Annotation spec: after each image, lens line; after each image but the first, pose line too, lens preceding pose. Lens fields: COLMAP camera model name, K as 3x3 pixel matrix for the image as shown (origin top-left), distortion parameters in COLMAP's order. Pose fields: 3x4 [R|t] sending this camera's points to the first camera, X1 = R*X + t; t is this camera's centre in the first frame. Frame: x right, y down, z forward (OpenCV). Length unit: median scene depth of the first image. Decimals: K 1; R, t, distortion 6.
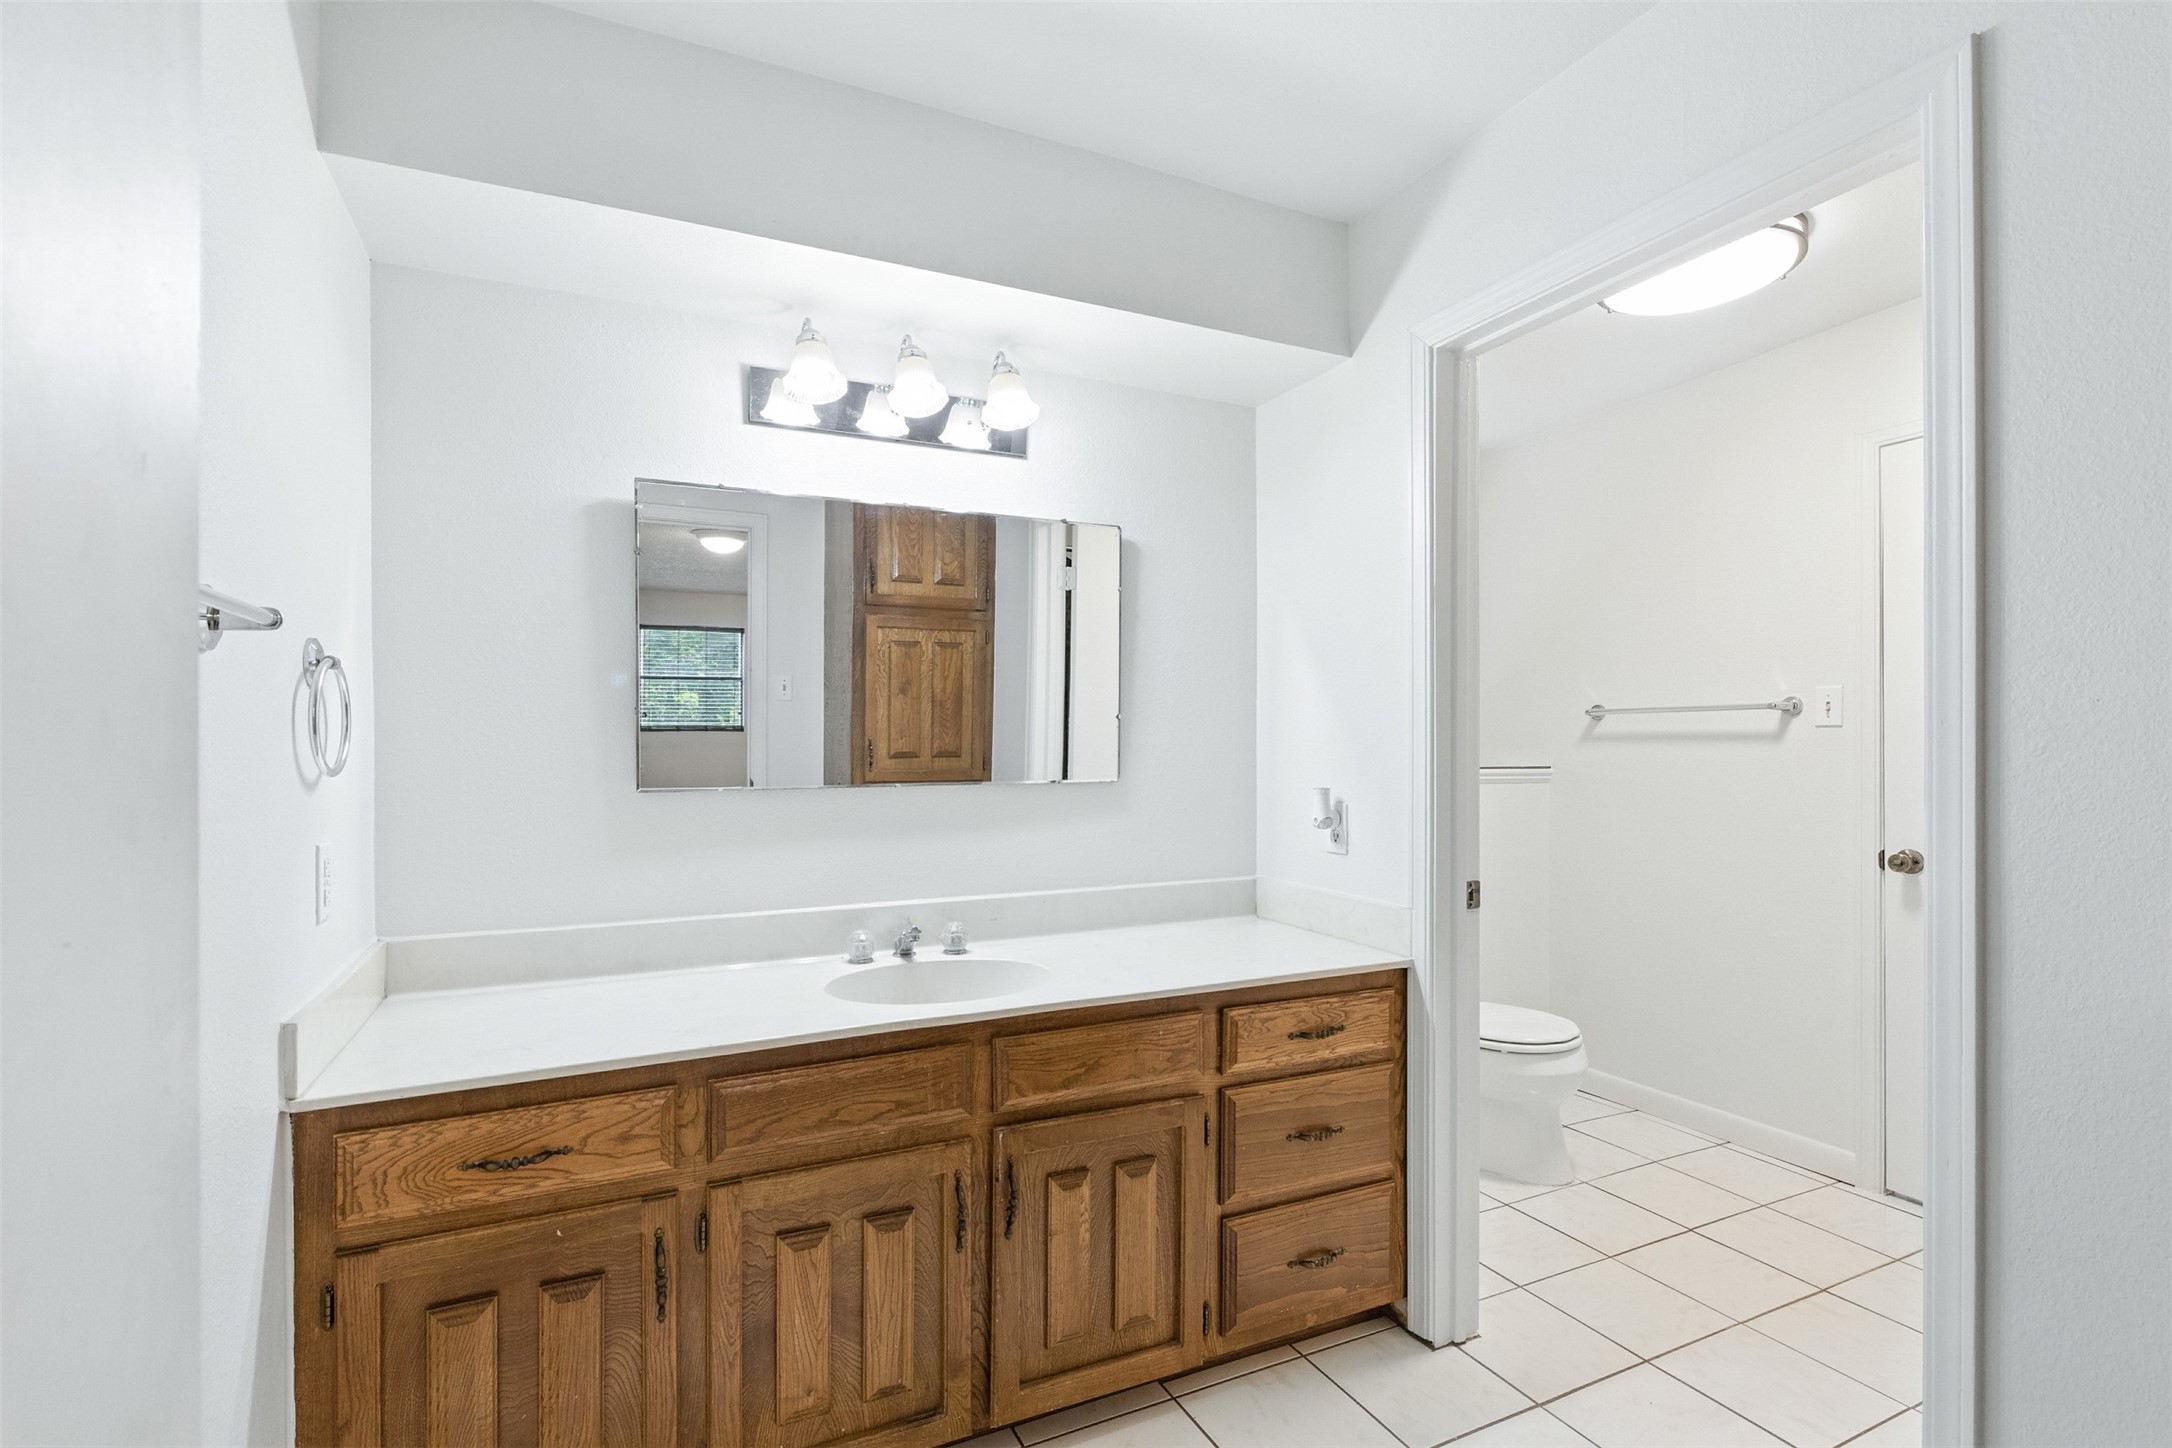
lens RADIAL K [[996.7, 0, 1088.3], [0, 996.7, 738.7], [0, 0, 1]] dist [-0.001755, -0.000249]
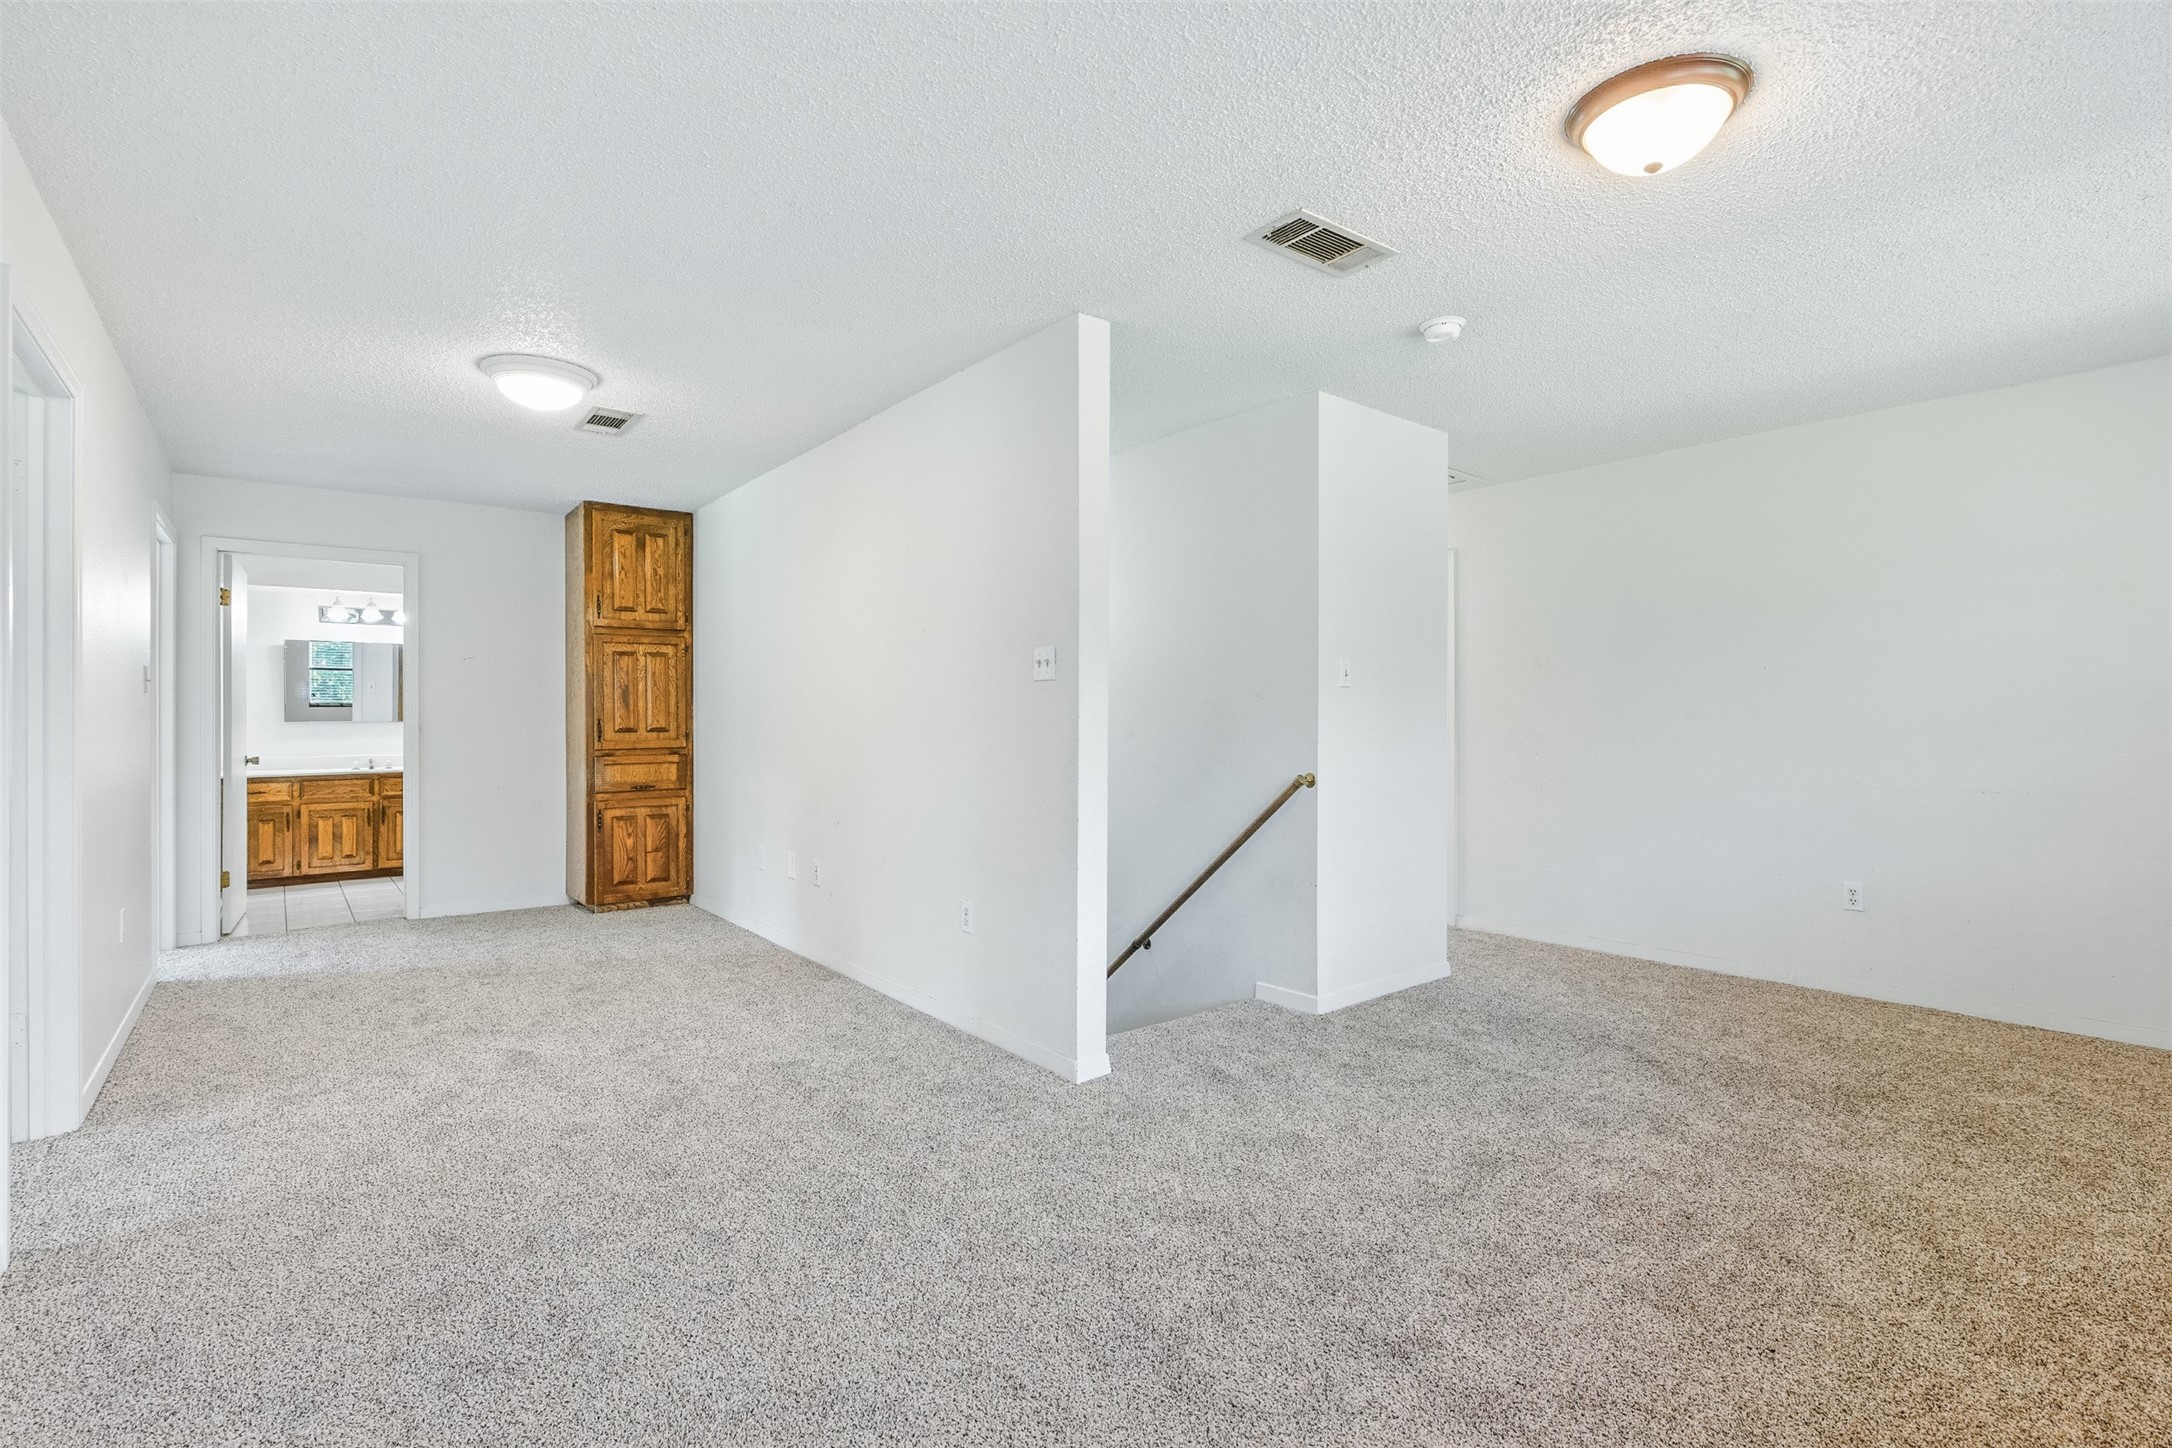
lens RADIAL K [[996.7, 0, 1080.3], [0, 996.7, 710.5], [0, 0, 1]] dist [-0.001755, -0.000249]
pose [[0.975682, -0.000803, 0.219191, 2.113364], [0.001596, 0.999993, -0.003440, 0.036775], [-0.219187, 0.003707, 0.975676, -4.250799]]
